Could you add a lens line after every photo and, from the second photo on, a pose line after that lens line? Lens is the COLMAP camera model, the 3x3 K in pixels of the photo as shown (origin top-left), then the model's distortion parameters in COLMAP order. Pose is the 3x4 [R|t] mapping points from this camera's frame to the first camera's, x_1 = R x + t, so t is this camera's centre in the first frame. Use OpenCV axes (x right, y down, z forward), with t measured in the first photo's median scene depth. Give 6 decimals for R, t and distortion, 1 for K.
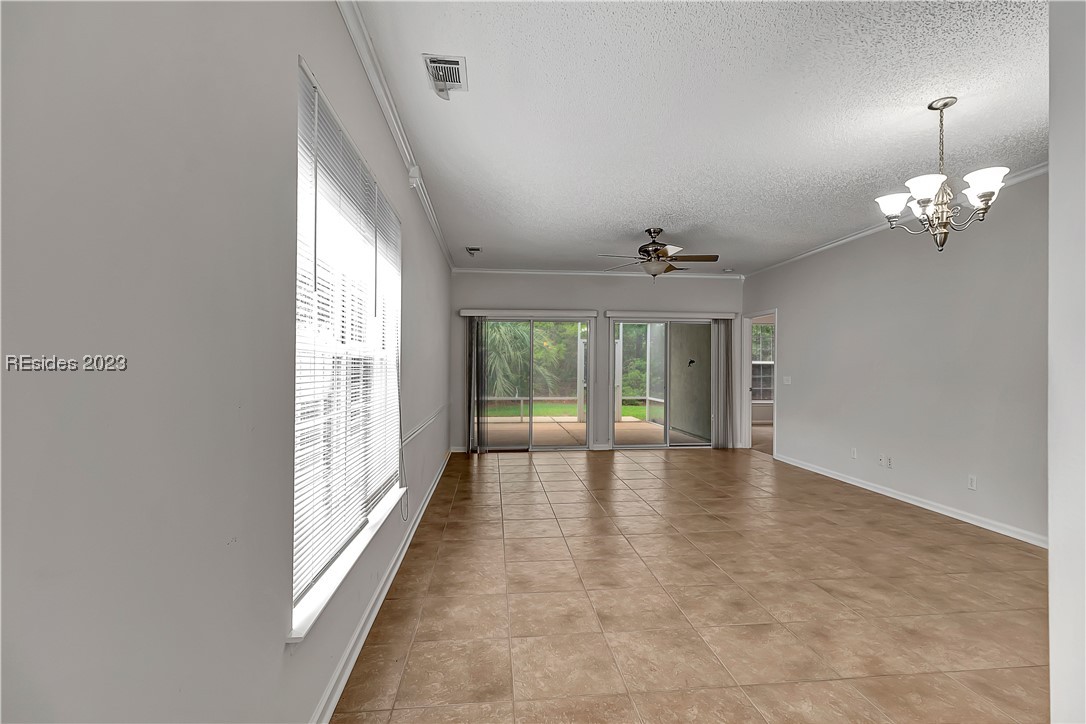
lens RADIAL K [[503.9, 0, 554.2], [0, 503.9, 365.0], [0, 0, 1]] dist [0.002623, 0.000156]
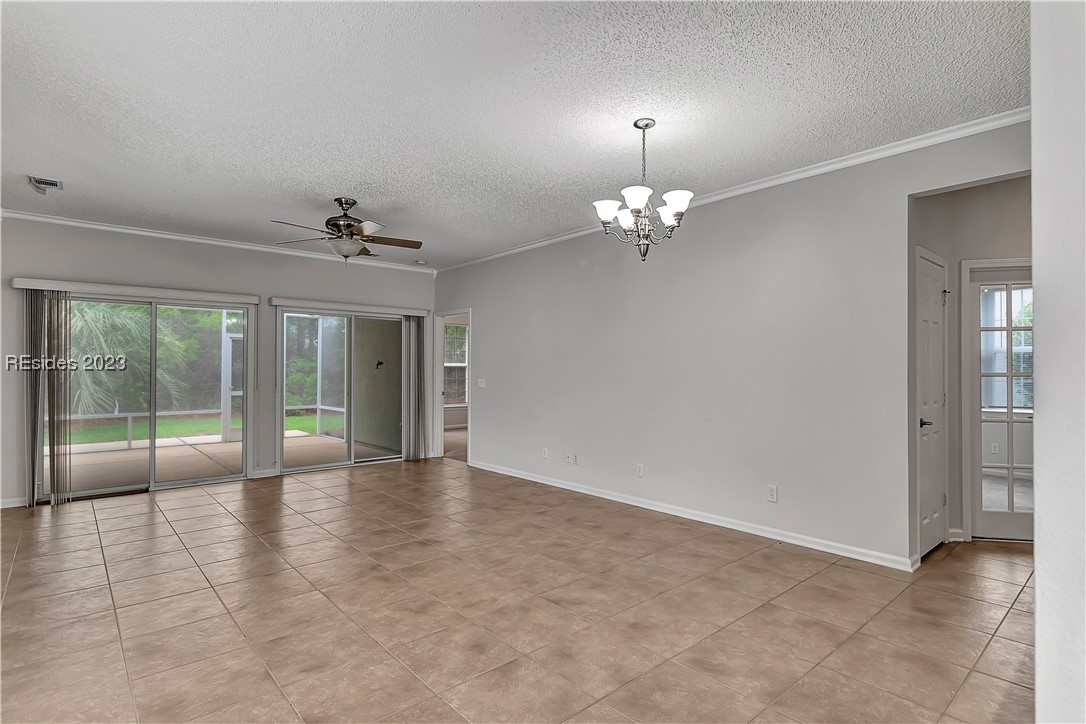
lens RADIAL K [[548.9, 0, 557.1], [0, 548.9, 369.3], [0, 0, 1]] dist [-0.001510, -0.000958]
pose [[0.820089, -0.001981, 0.572233, -0.034019], [-0.000128, 0.999993, 0.003645, 0.000503], [-0.572237, -0.003063, 0.820083, 0.094583]]
